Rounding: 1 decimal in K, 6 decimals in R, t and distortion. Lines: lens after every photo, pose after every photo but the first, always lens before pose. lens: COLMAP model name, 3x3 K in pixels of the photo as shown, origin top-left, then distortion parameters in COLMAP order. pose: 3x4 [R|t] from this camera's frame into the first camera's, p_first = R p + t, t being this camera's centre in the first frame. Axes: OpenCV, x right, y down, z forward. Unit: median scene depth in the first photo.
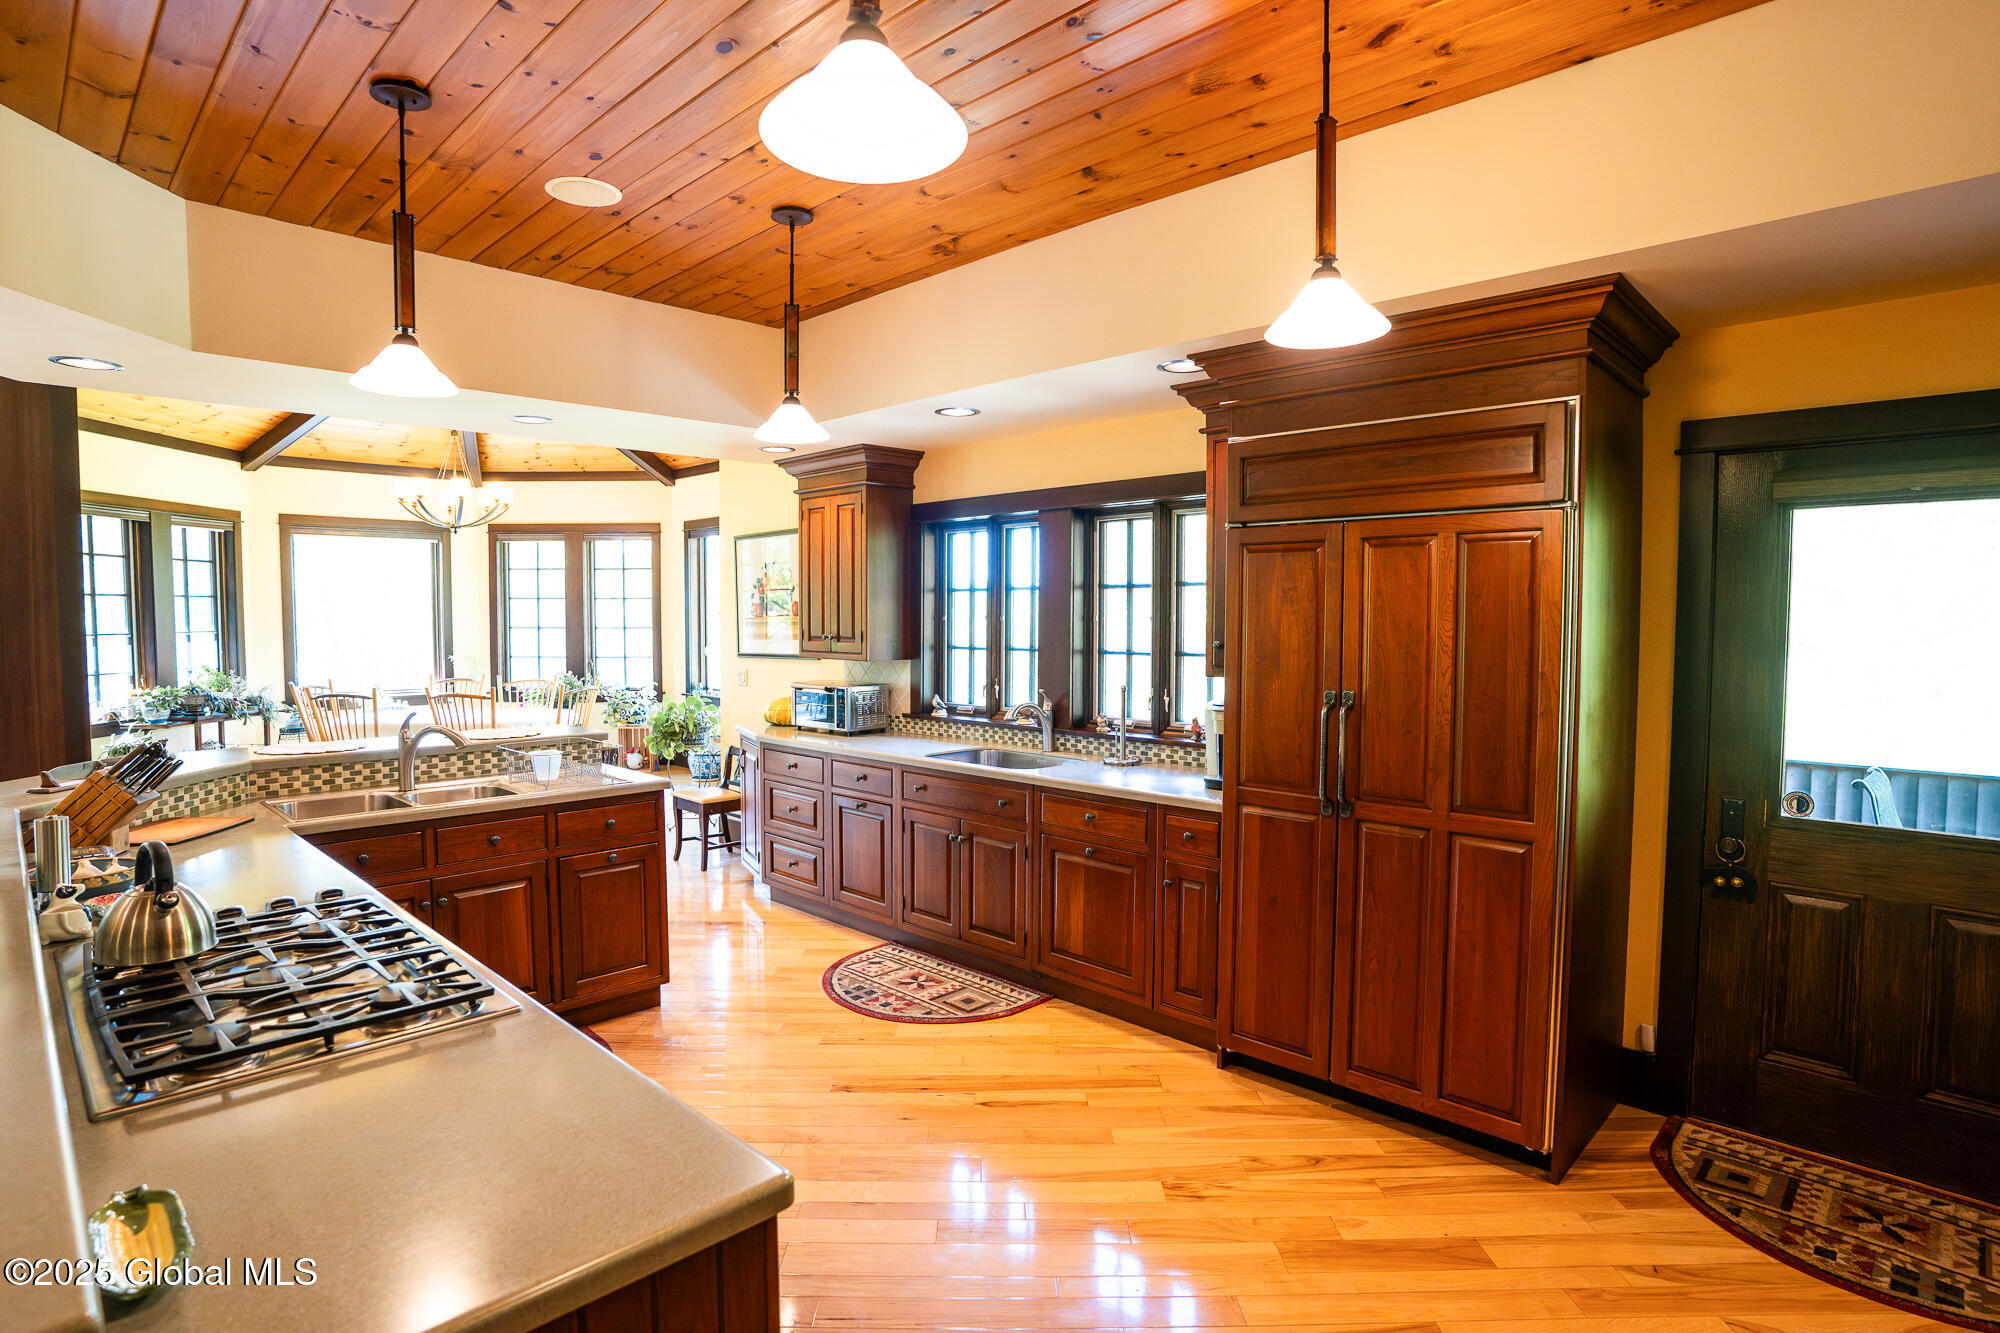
lens RADIAL K [[1010.7, 0, 993.6], [0, 1010.7, 664.9], [0, 0, 1]] dist [-0.077166, 0.032864]
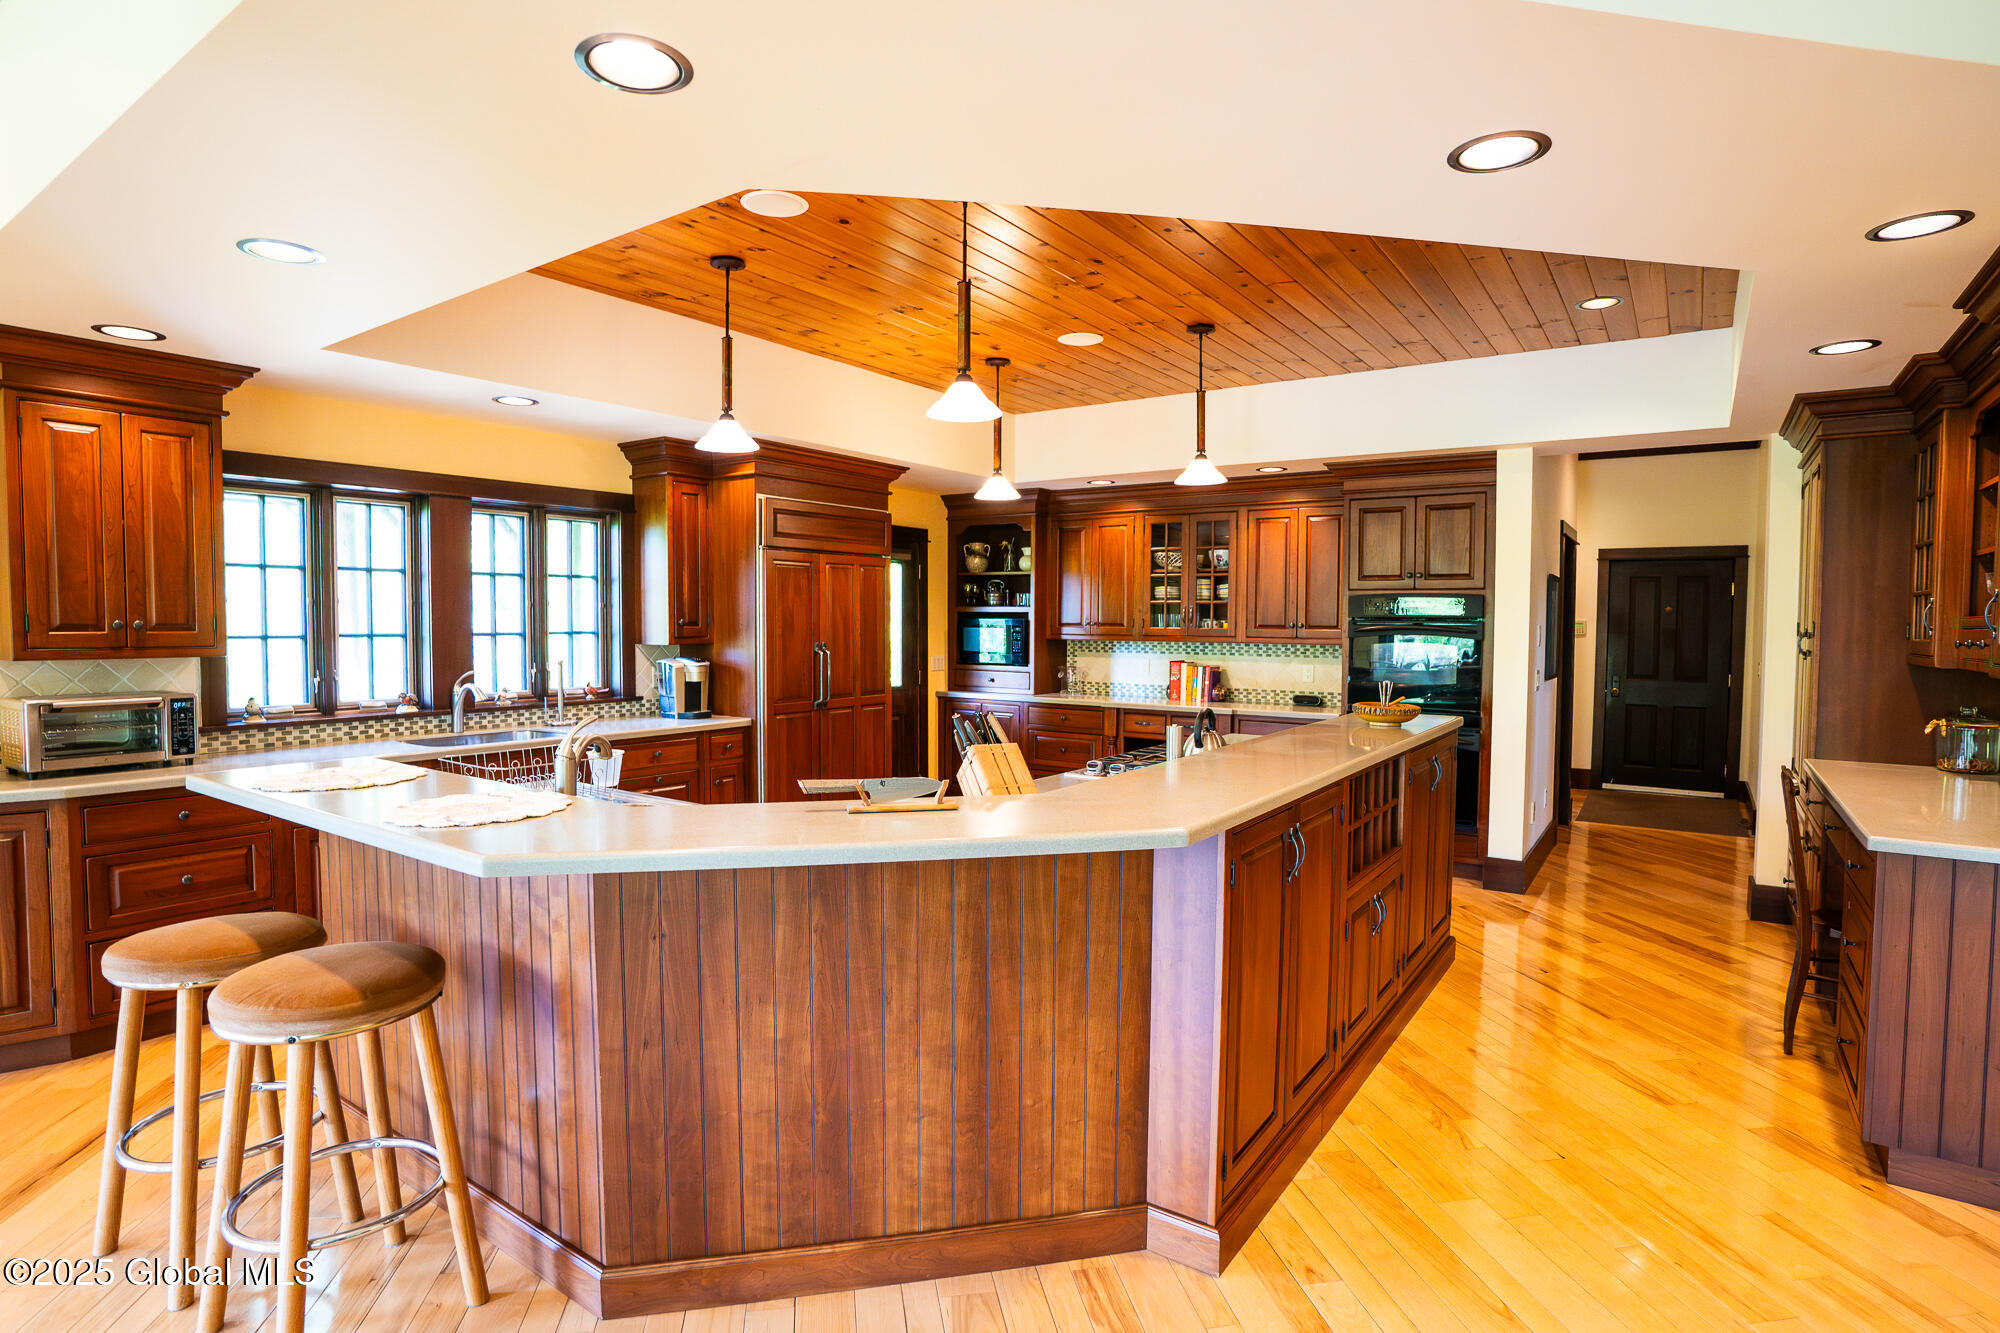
lens RADIAL K [[1010.7, 0, 993.6], [0, 1010.7, 664.9], [0, 0, 1]] dist [-0.077166, 0.032864]
pose [[-0.156044, -0.040108, 0.986935, -0.976821], [0.050398, 0.997551, 0.048507, -0.003279], [-0.986464, 0.057309, -0.153641, 0.589434]]
